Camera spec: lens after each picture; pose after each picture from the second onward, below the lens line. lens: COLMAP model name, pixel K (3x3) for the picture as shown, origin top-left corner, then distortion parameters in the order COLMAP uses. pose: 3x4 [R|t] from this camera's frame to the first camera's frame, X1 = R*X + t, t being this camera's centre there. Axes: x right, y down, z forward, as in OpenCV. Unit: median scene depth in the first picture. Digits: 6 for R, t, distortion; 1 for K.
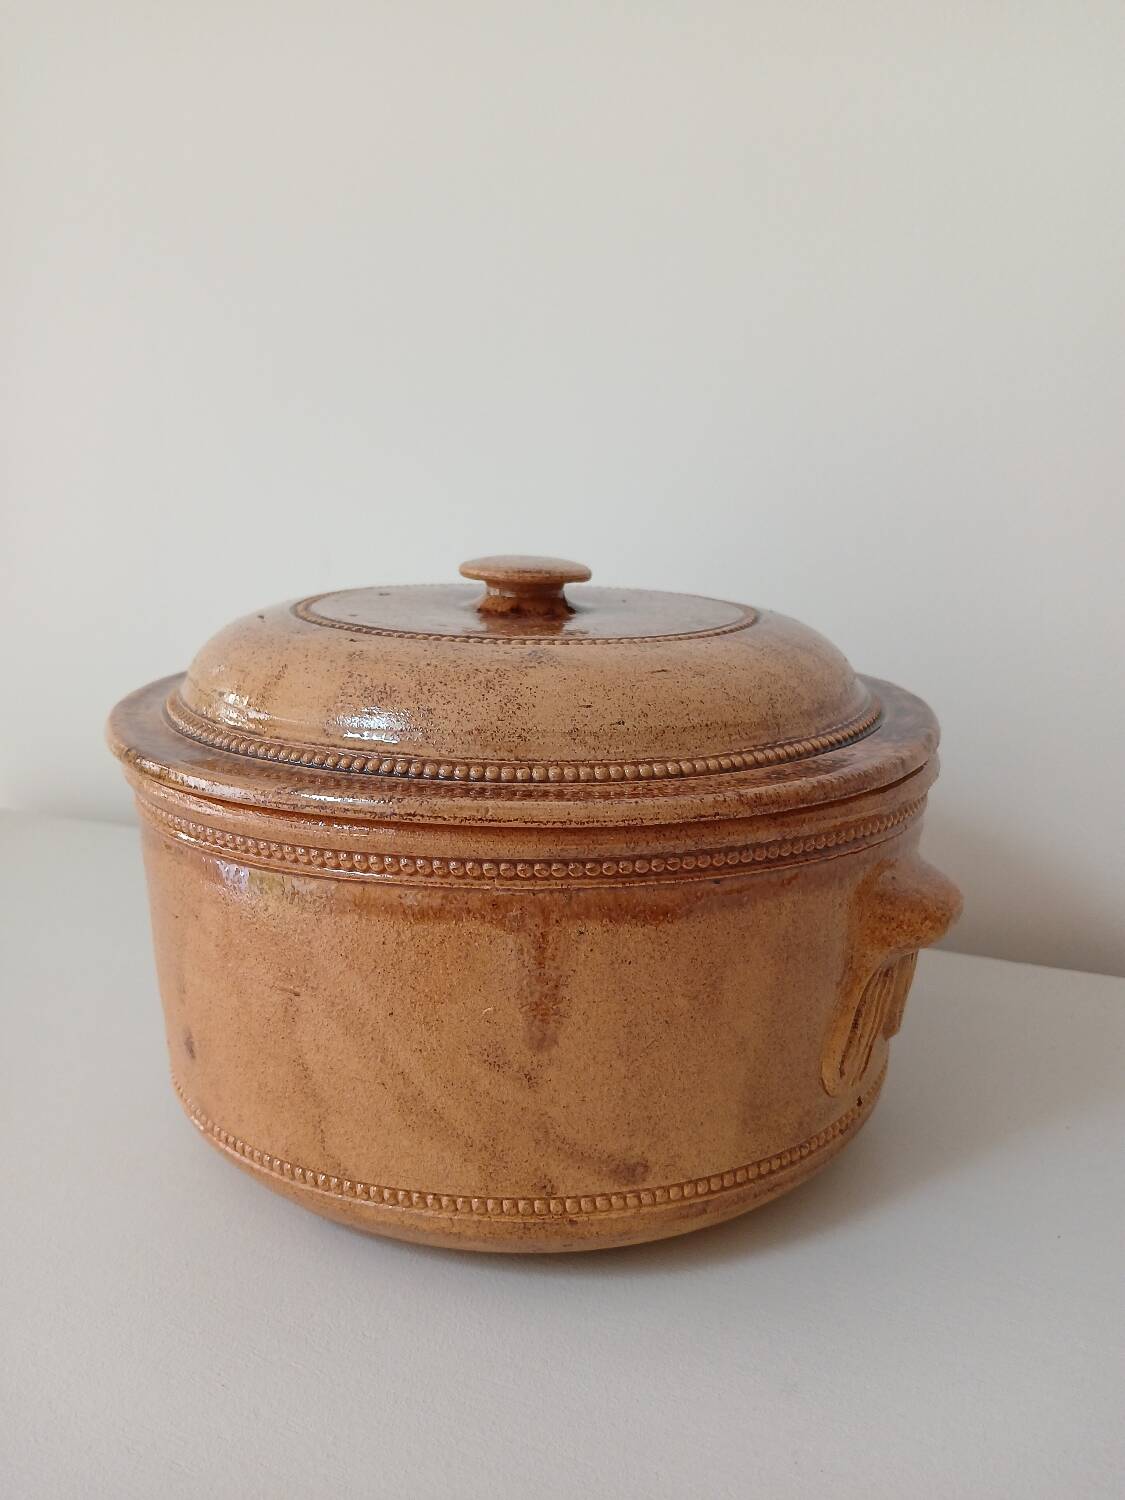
lens RADIAL K [[1188.0, 0, 562.5], [0, 1188.0, 750.0], [0, 0, 1]] dist [0.159038, -0.531523]
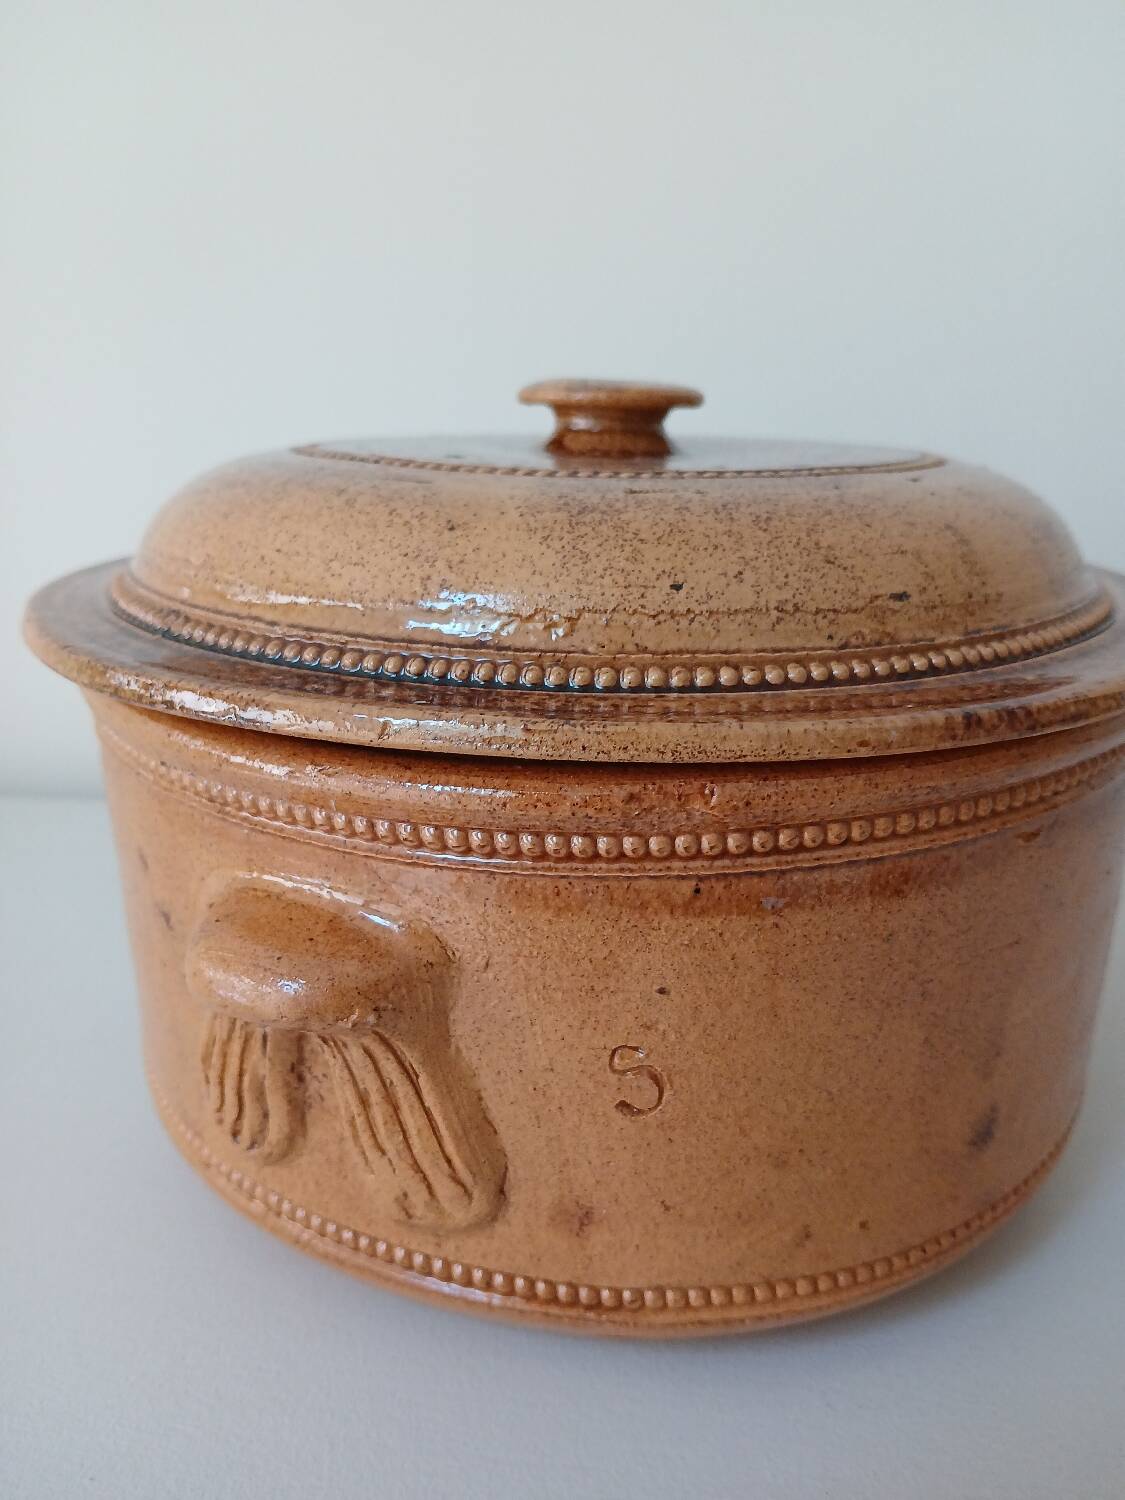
lens RADIAL K [[1188.0, 0, 562.5], [0, 1188.0, 750.0], [0, 0, 1]] dist [0.159038, -0.531523]
pose [[0.998488, -0.011916, 0.053664, -0.131348], [0.007299, 0.996318, 0.085426, 0.003210], [-0.054484, -0.084905, 0.994898, 0.326549]]
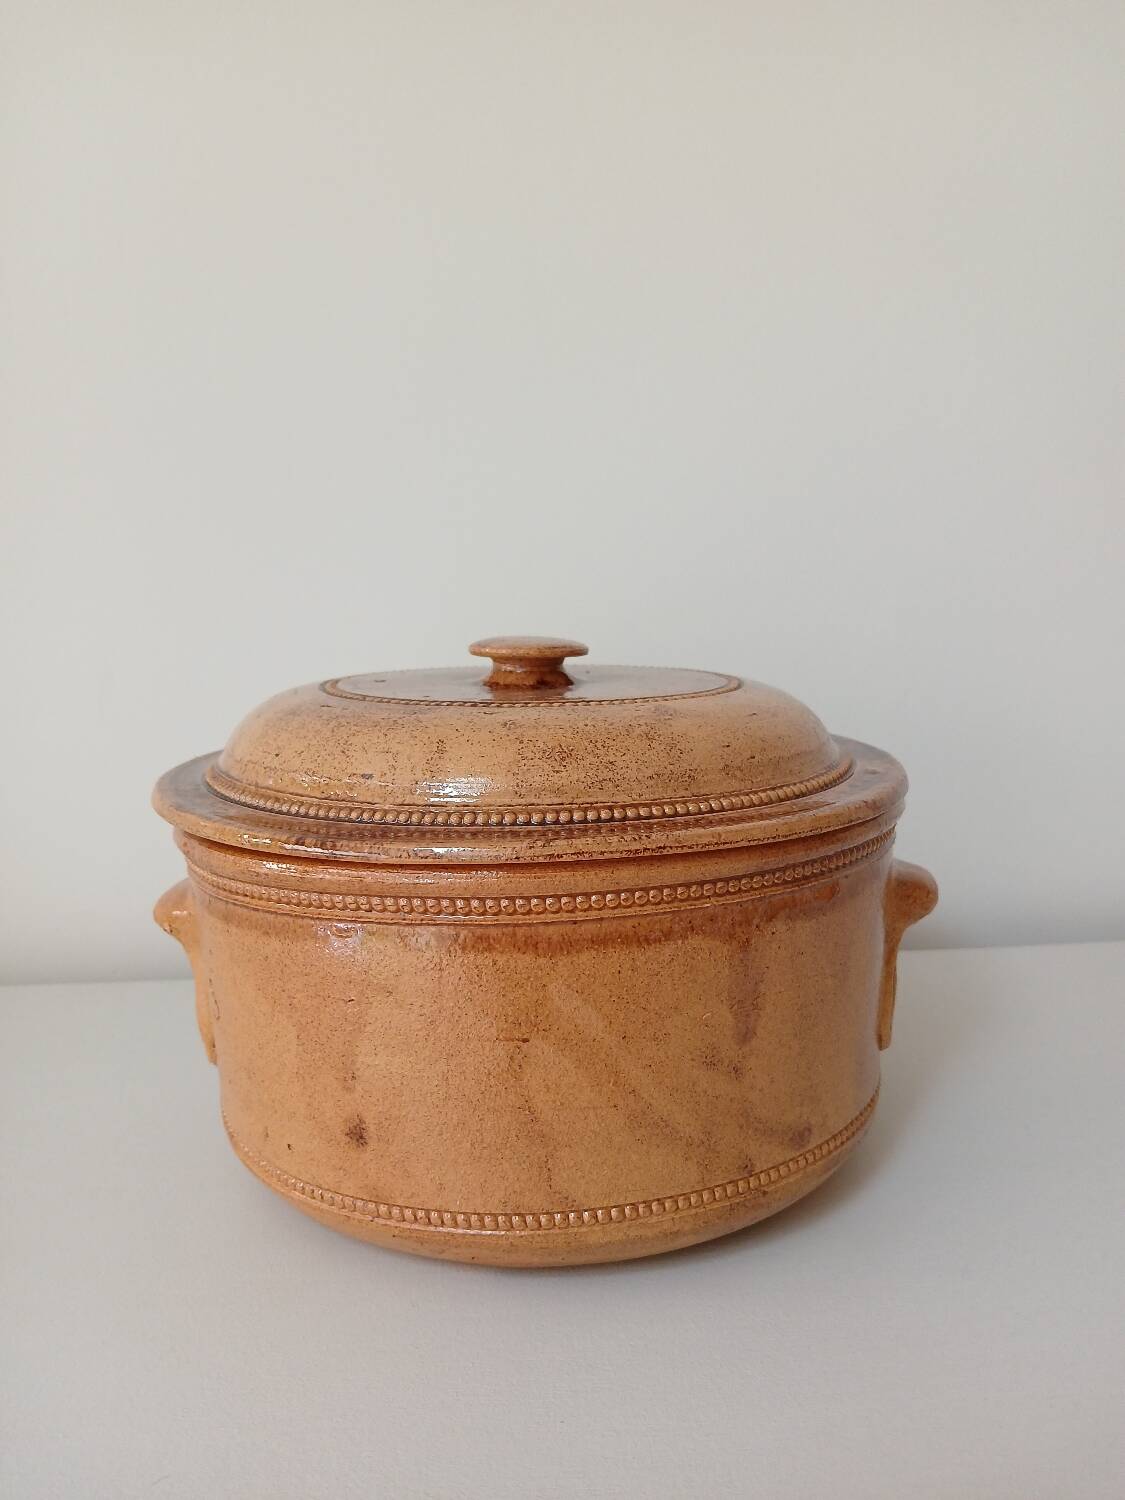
lens RADIAL K [[1188.0, 0, 562.5], [0, 1188.0, 750.0], [0, 0, 1]] dist [0.159038, -0.531523]
pose [[0.896514, -0.094191, 0.432886, -0.627693], [0.130998, 0.989804, -0.055930, 0.011678], [-0.423204, 0.106850, 0.899712, 0.001456]]
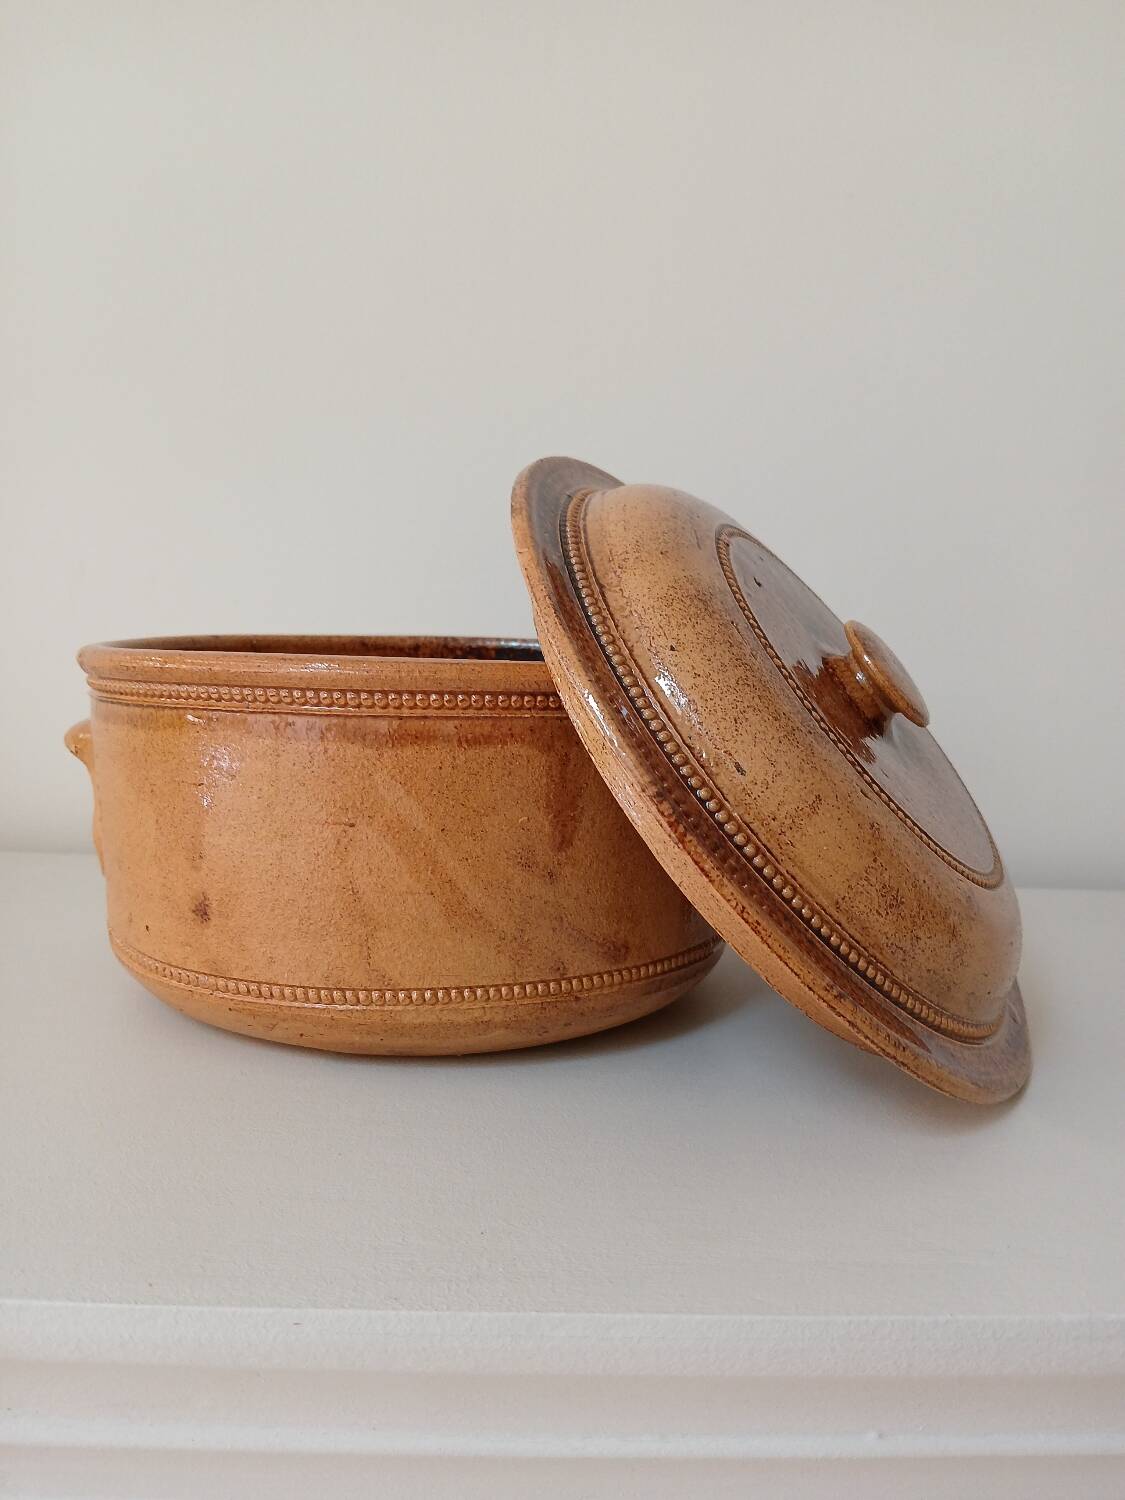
lens RADIAL K [[1188.0, 0, 562.5], [0, 1188.0, 750.0], [0, 0, 1]] dist [0.159038, -0.531523]
pose [[0.918583, -0.026706, 0.394325, -0.489616], [0.065815, 0.994120, -0.085987, 0.243905], [-0.389710, 0.104939, 0.914939, -0.153813]]
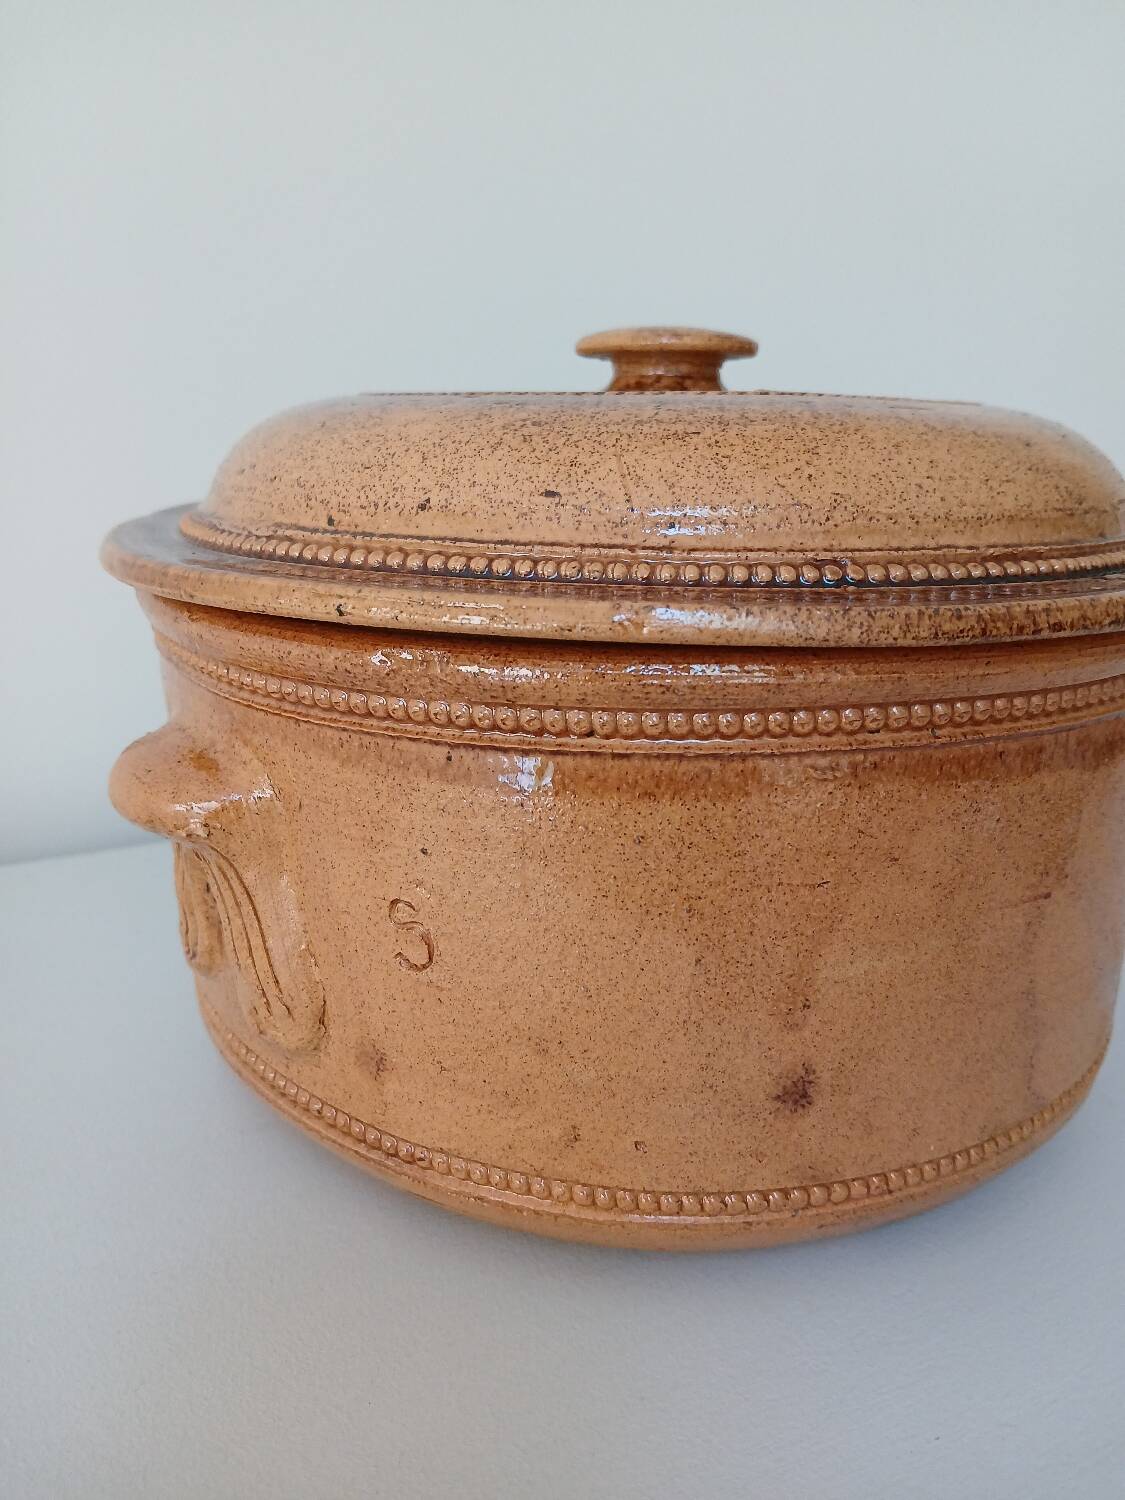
lens RADIAL K [[1188.0, 0, 562.5], [0, 1188.0, 750.0], [0, 0, 1]] dist [0.159038, -0.531523]
pose [[0.495231, -0.234524, 0.836508, -0.948441], [0.176422, 0.969960, 0.167492, -0.054003], [-0.850660, 0.064631, 0.521729, 0.864133]]
